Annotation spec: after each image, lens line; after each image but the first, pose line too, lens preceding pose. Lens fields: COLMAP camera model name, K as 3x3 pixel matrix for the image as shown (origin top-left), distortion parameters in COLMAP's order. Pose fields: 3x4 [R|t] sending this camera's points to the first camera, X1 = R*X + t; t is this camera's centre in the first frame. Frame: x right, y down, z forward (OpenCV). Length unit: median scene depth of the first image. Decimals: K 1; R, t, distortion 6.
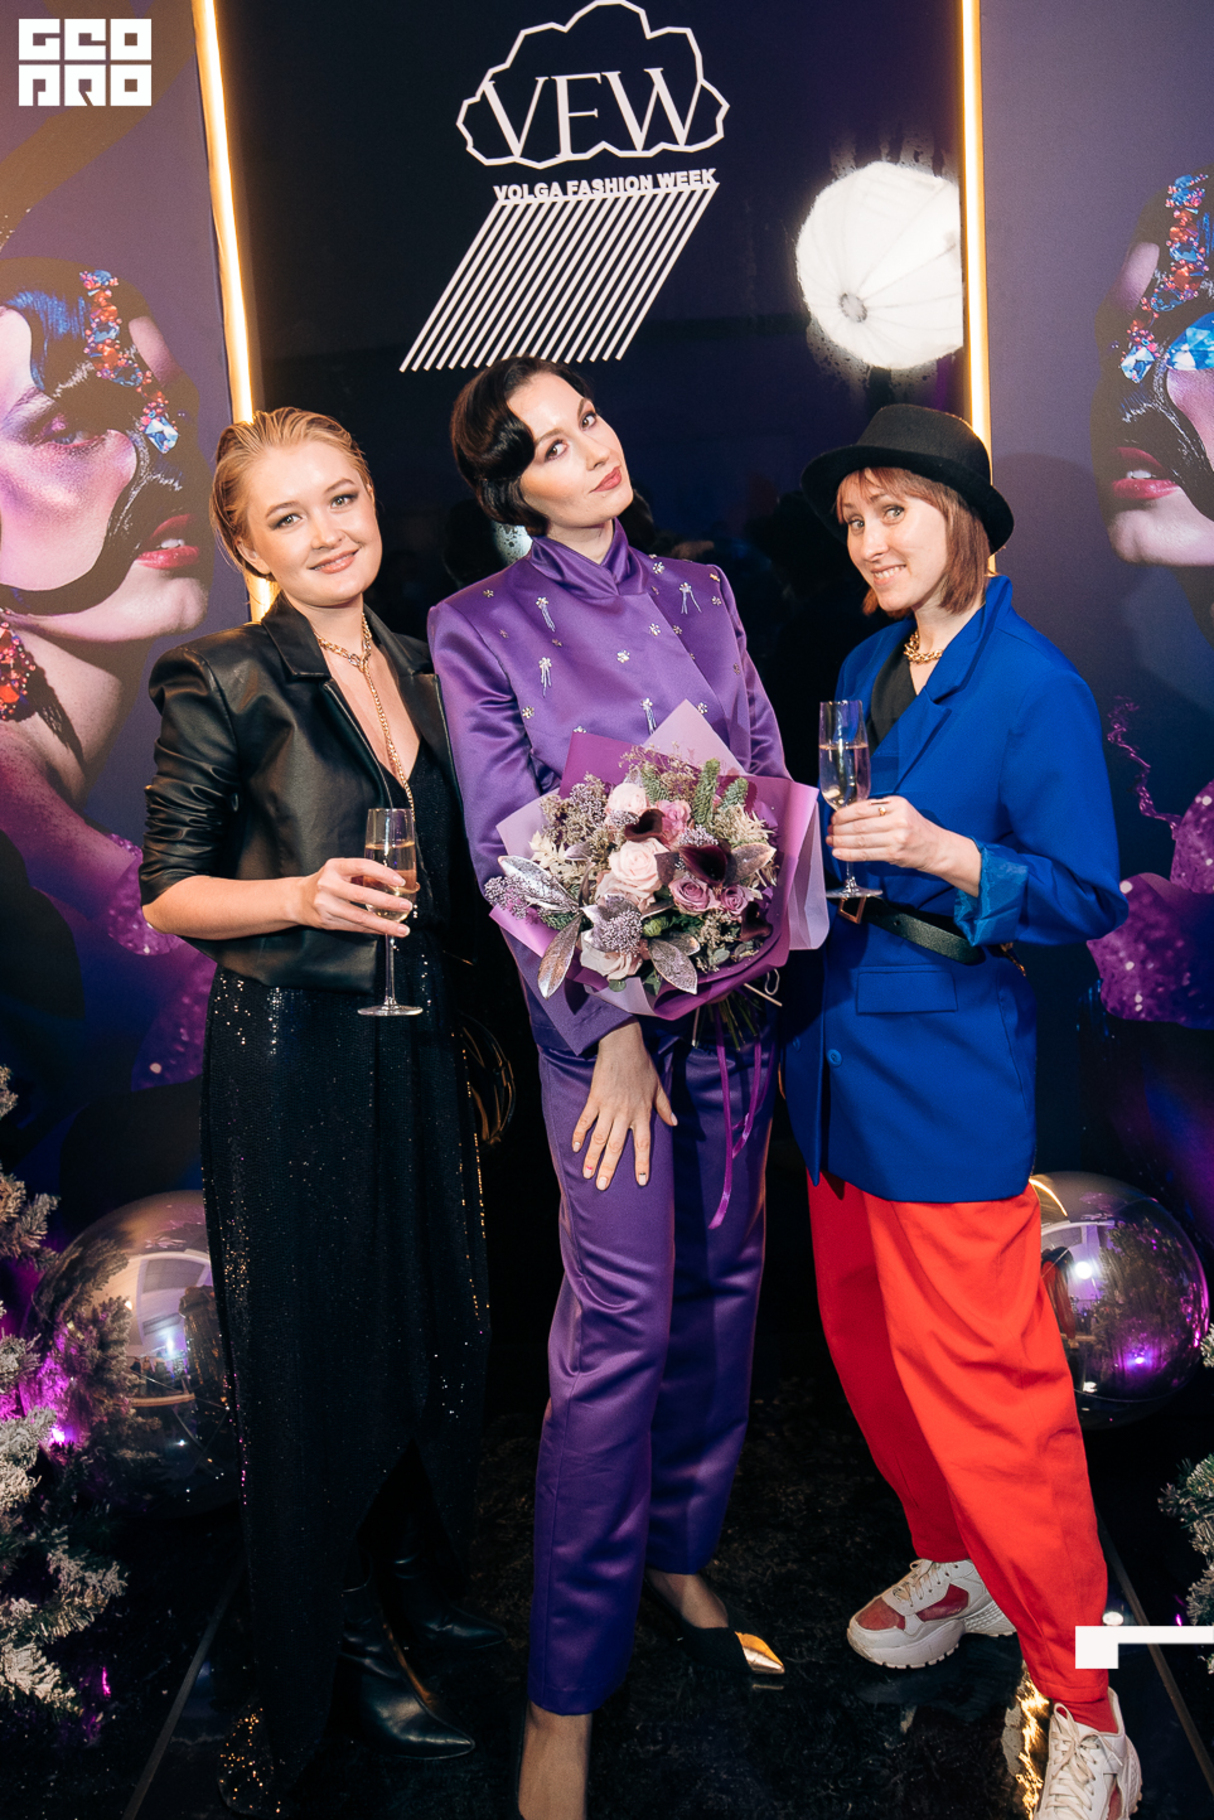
lens RADIAL K [[1611.9, 0, 591.4], [0, 1611.9, 776.7], [0, 0, 1]] dist [0.051171, 0.004767]
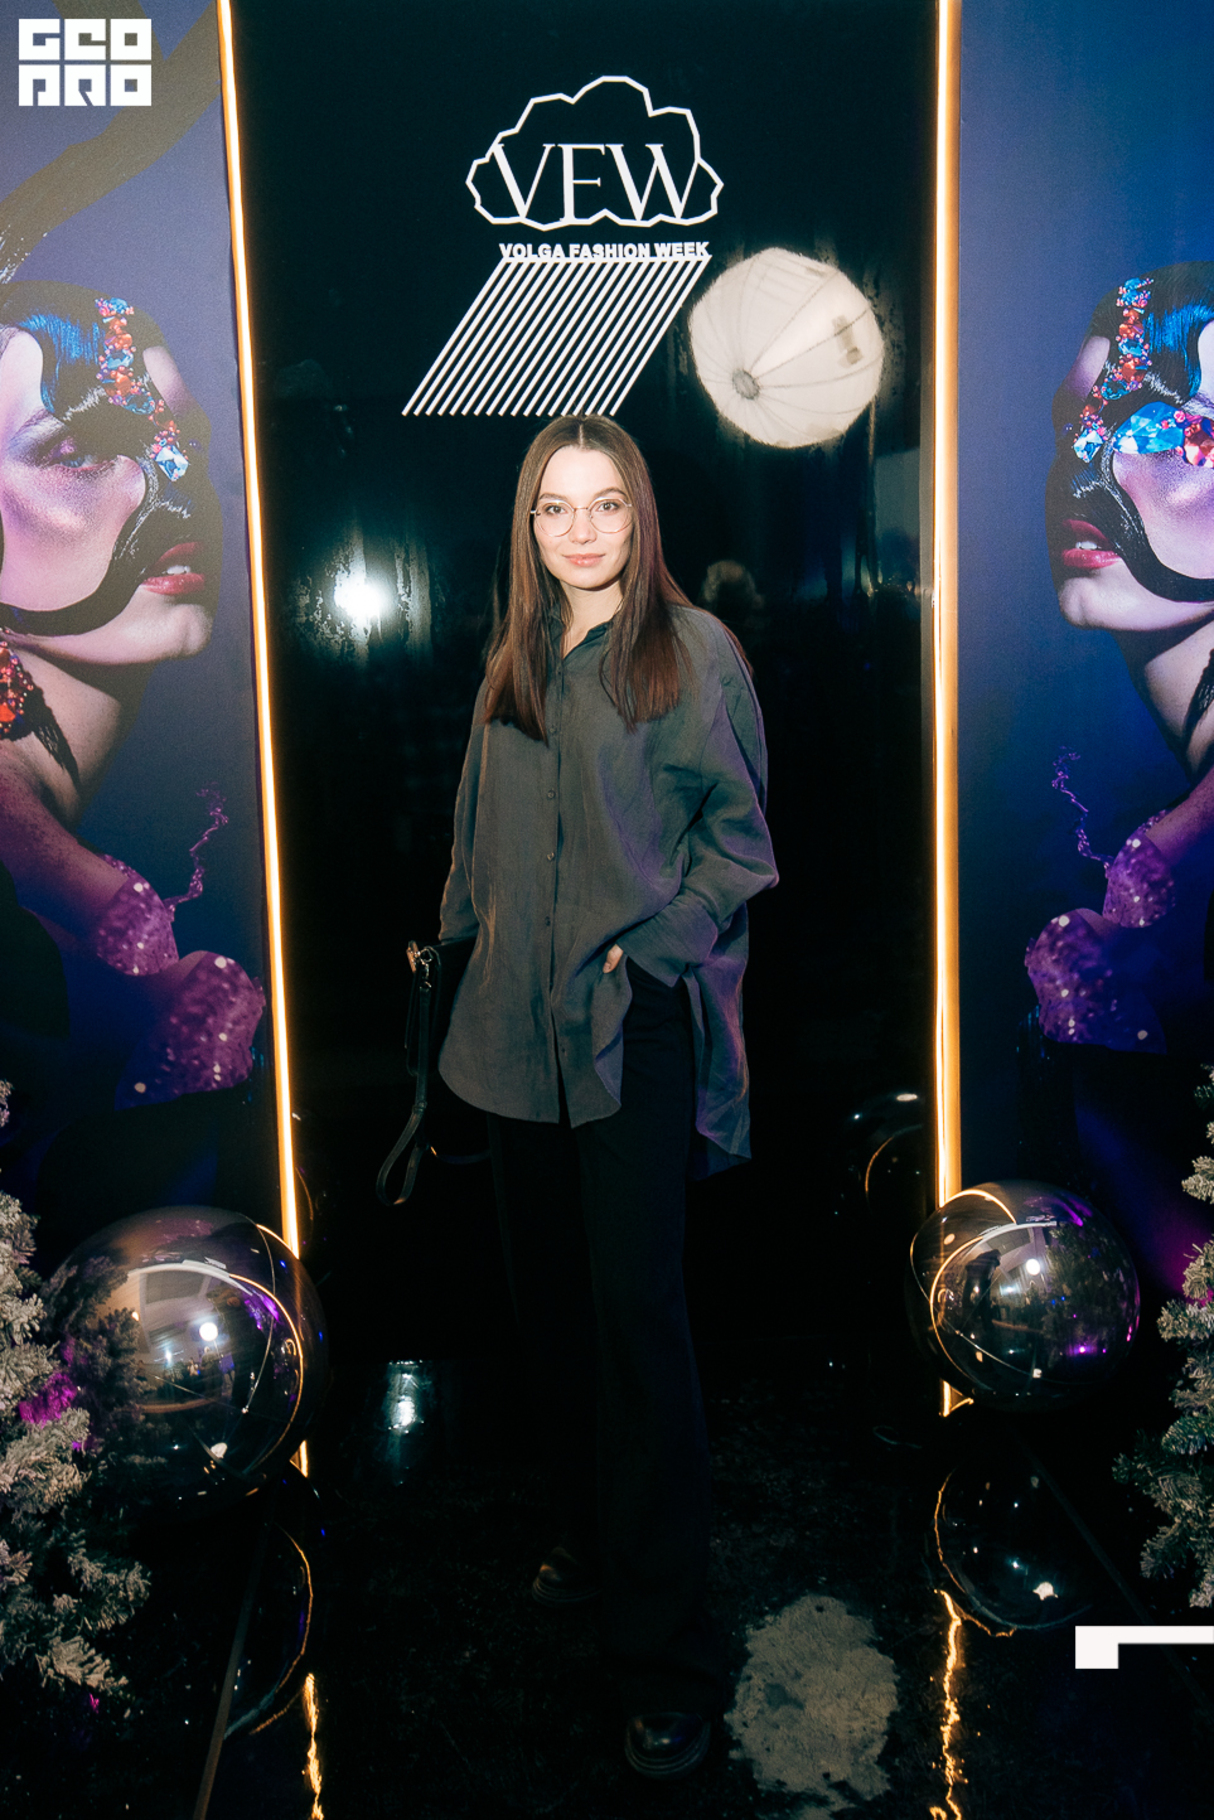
lens RADIAL K [[1608.4, 0, 594.3], [0, 1608.4, 822.6], [0, 0, 1]] dist [0.038239, 0.025725]
pose [[0.990824, 0.022754, 0.133229, -0.131444], [-0.021075, 0.999680, -0.013999, 0.023642], [-0.133505, 0.011063, 0.990986, -0.039521]]
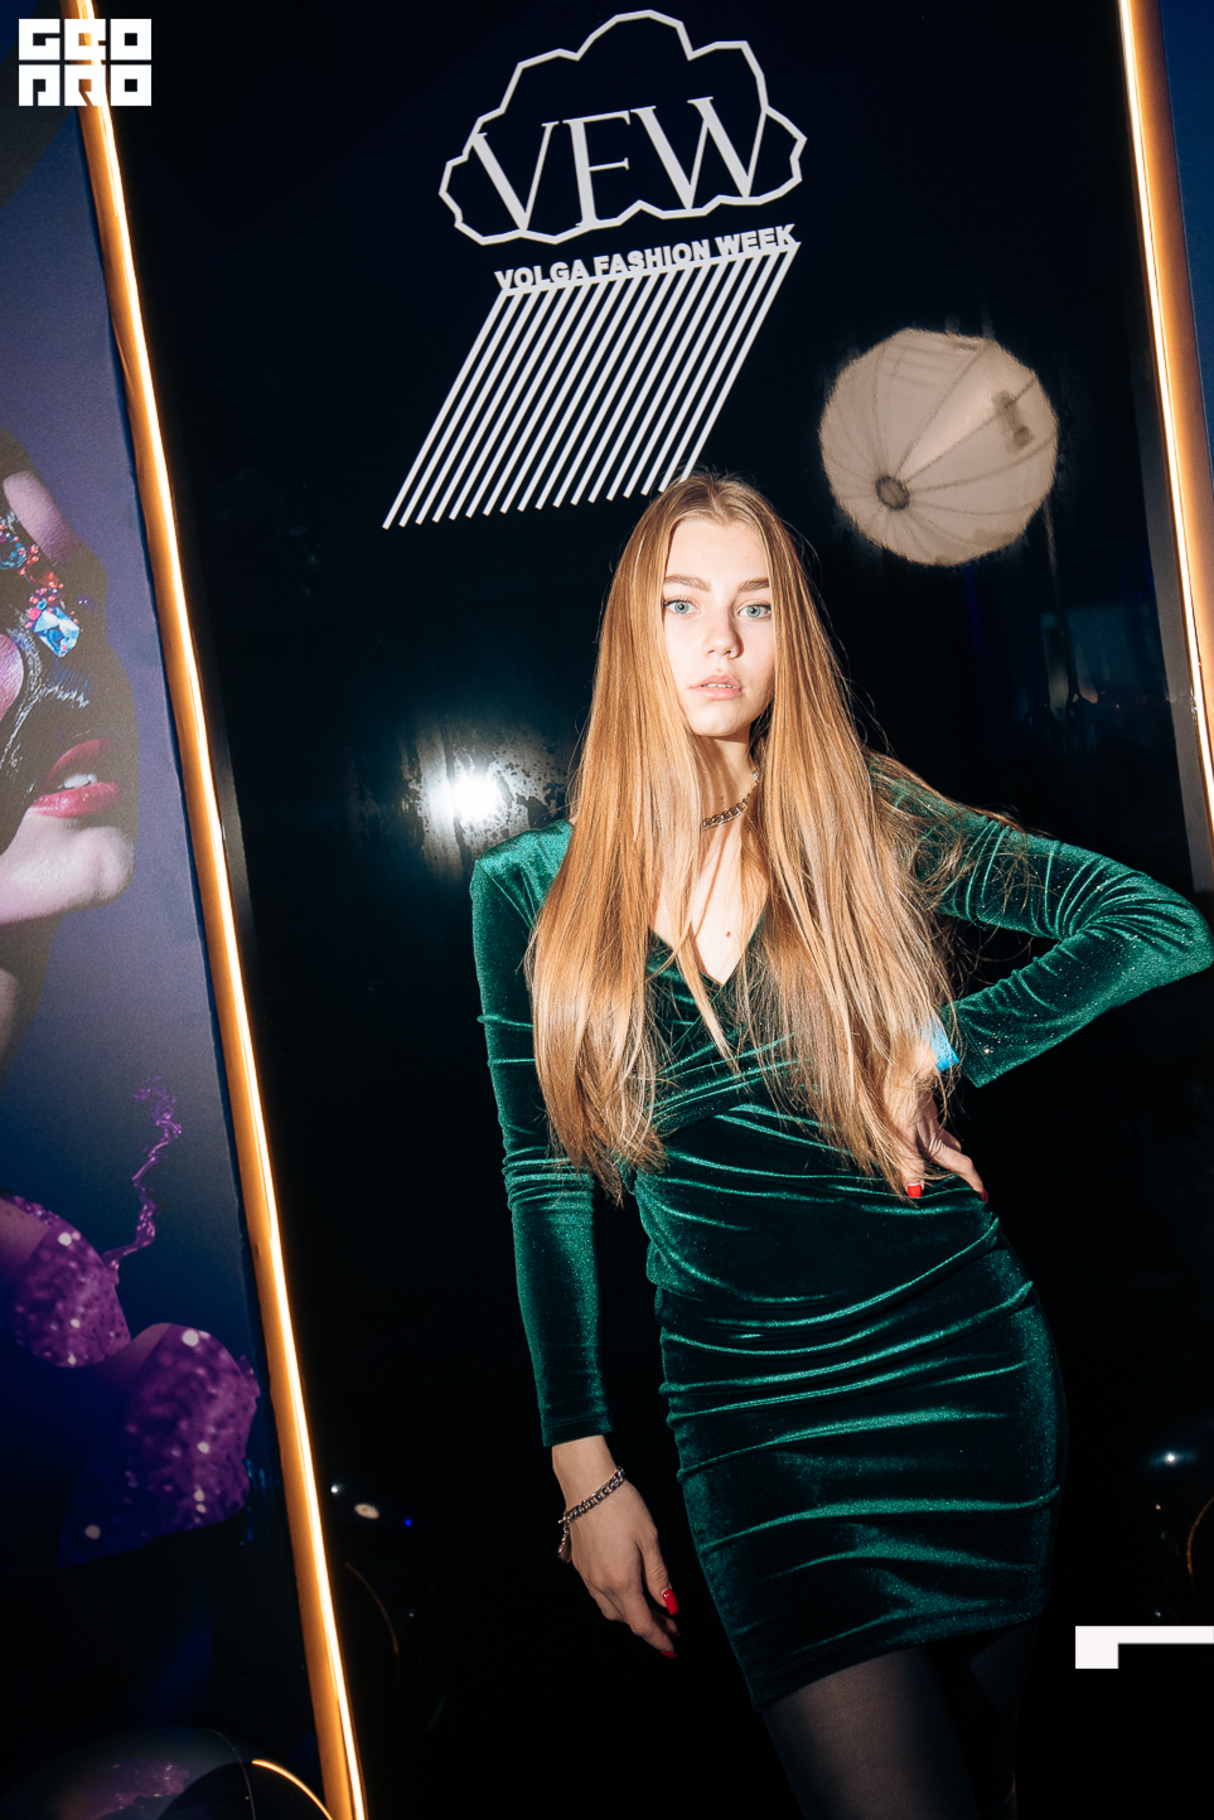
lens RADIAL K [[1608.4, 0, 591.1], [0, 1608.4, 906.4], [0, 0, 1]] dist [0.038239, 0.025725]
pose [[0.997283, -0.073191, 0.008287, -0.044062], [0.073630, 0.993700, -0.084498, -0.012195], [-0.002050, 0.084878, 0.996389, 0.295243]]
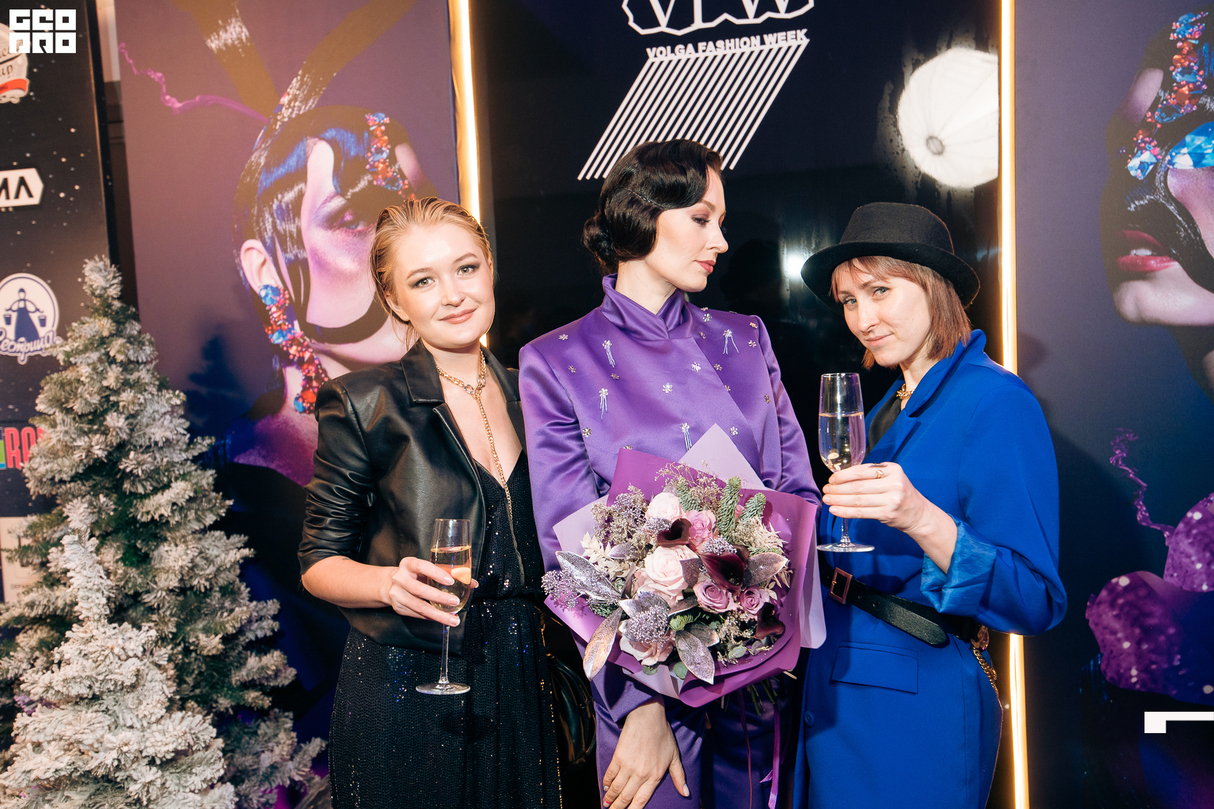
lens RADIAL K [[960.0, 0, 611.5], [0, 960.0, 401.0], [0, 0, 1]] dist [0.050061, -0.002451]
pose [[0.981913, 0.034324, -0.186198, 0.077552], [-0.042067, 0.998400, -0.037797, -0.025142], [0.184603, 0.044946, 0.981785, 0.185673]]
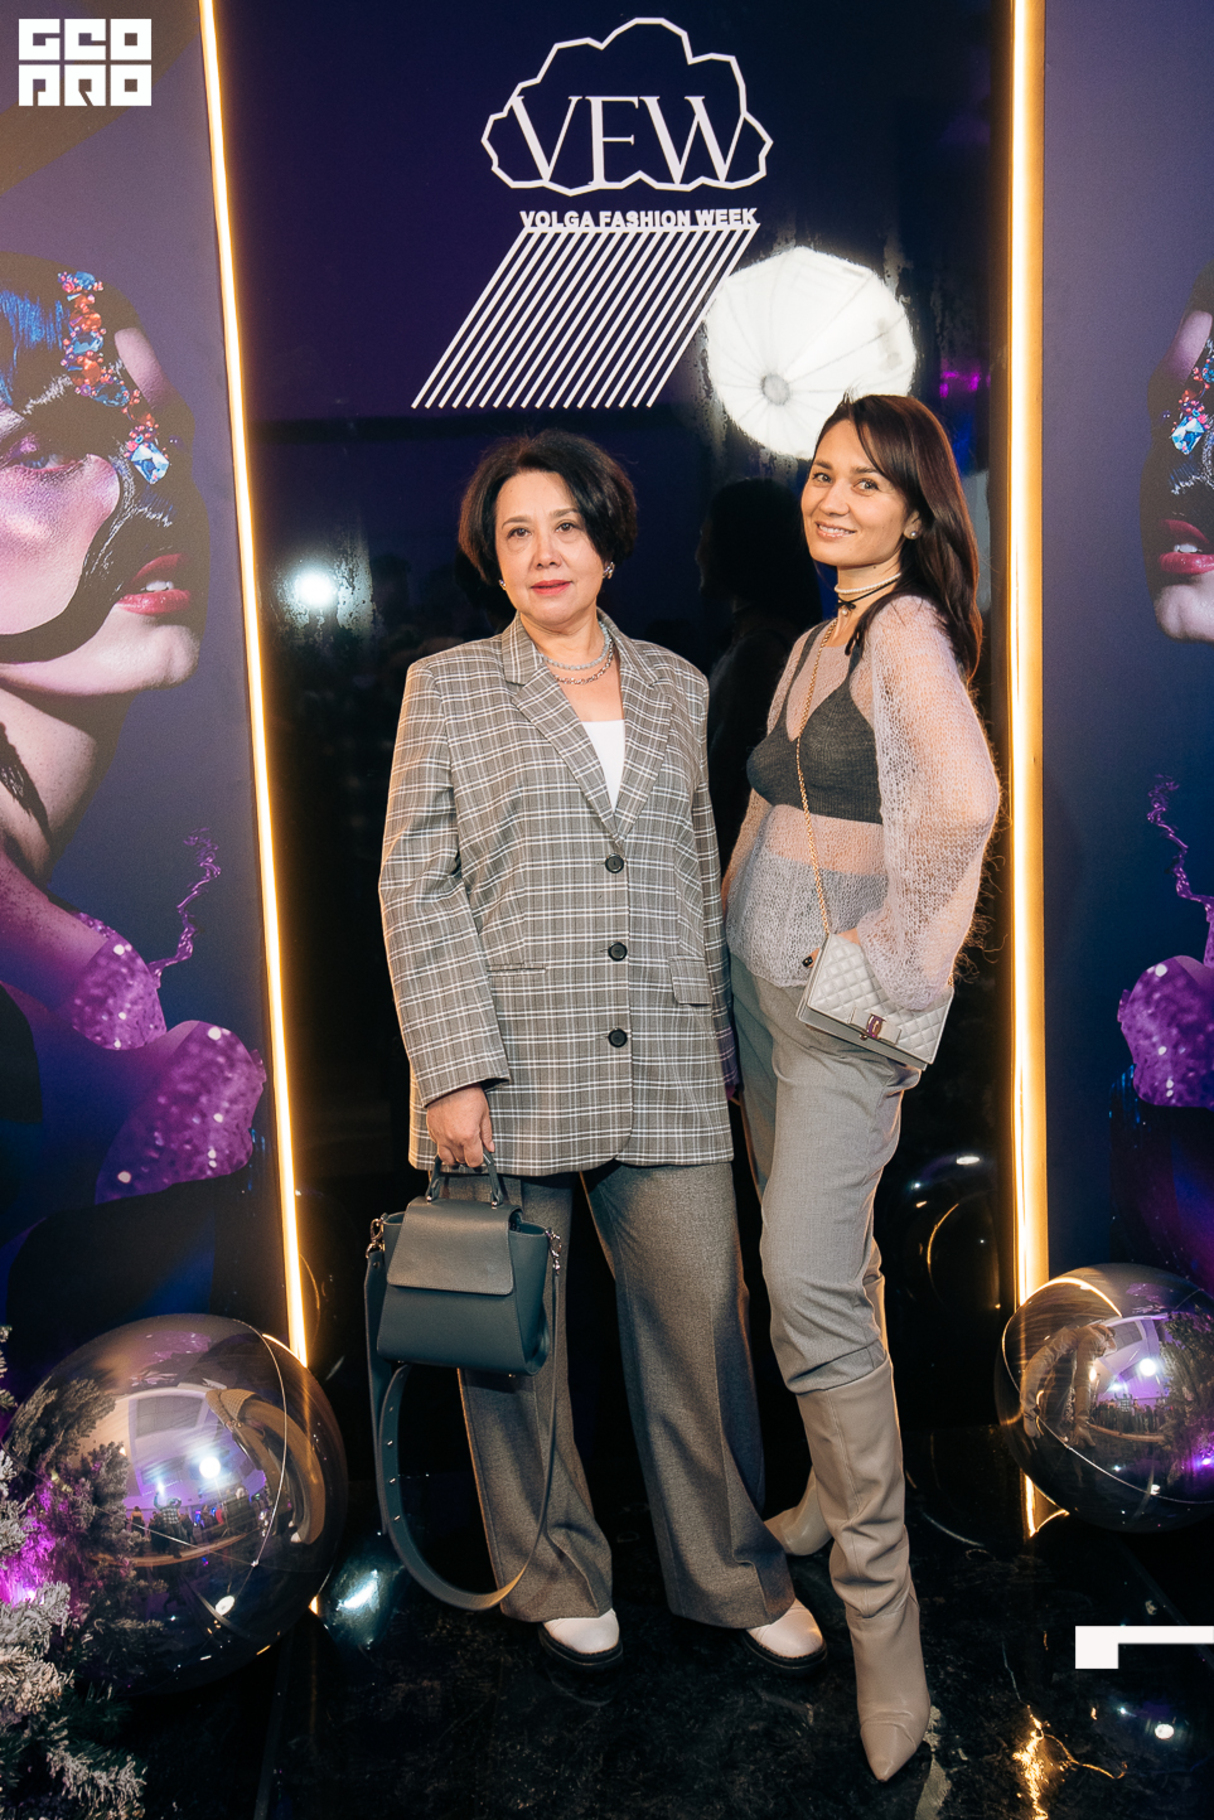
lens RADIAL K [[1611.9, 0, 602.9], [0, 1611.9, 856.5], [0, 0, 1]] dist [0.051171, 0.004767]
pose [[0.987774, 0.008464, 0.155662, -0.155805], [-0.007337, 0.999943, -0.007817, 0.009614], [-0.155720, 0.006579, 0.987779, 0.084631]]
